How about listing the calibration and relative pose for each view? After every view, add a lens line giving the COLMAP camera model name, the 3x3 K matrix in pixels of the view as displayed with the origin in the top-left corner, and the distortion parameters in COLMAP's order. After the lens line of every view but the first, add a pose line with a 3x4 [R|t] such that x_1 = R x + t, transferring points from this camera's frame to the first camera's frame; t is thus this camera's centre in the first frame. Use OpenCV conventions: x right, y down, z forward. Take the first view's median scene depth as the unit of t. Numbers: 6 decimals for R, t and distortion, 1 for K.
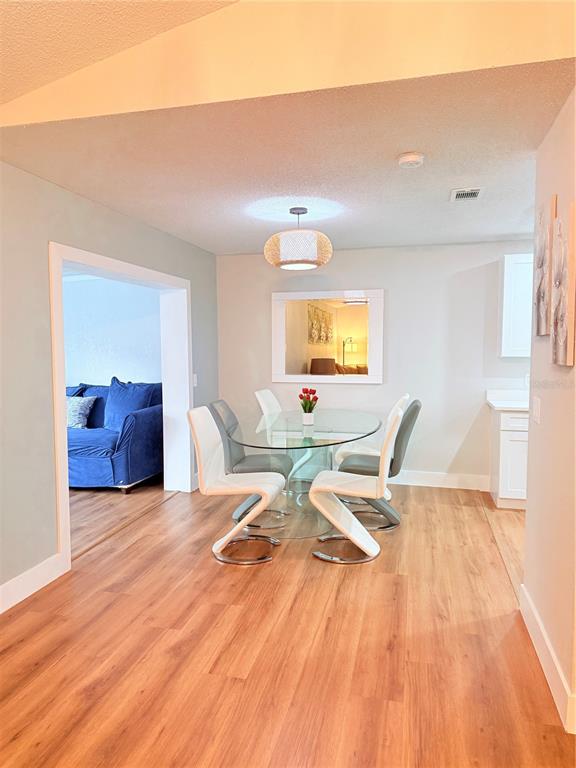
lens RADIAL K [[546.7, 0, 287.6], [0, 546.7, 383.3], [0, 0, 1]] dist [0.049829, -0.039207]
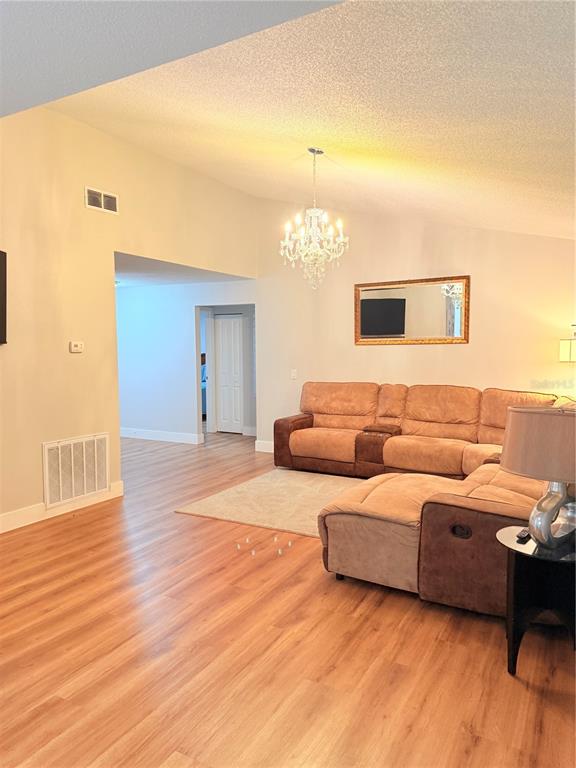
lens RADIAL K [[546.7, 0, 288.2], [0, 546.7, 383.7], [0, 0, 1]] dist [0.049829, -0.039207]
pose [[-0.960297, -0.014608, 0.278598, -0.494005], [0.025307, 0.989950, 0.139137, -0.145783], [-0.277831, 0.140663, -0.950276, 1.758966]]
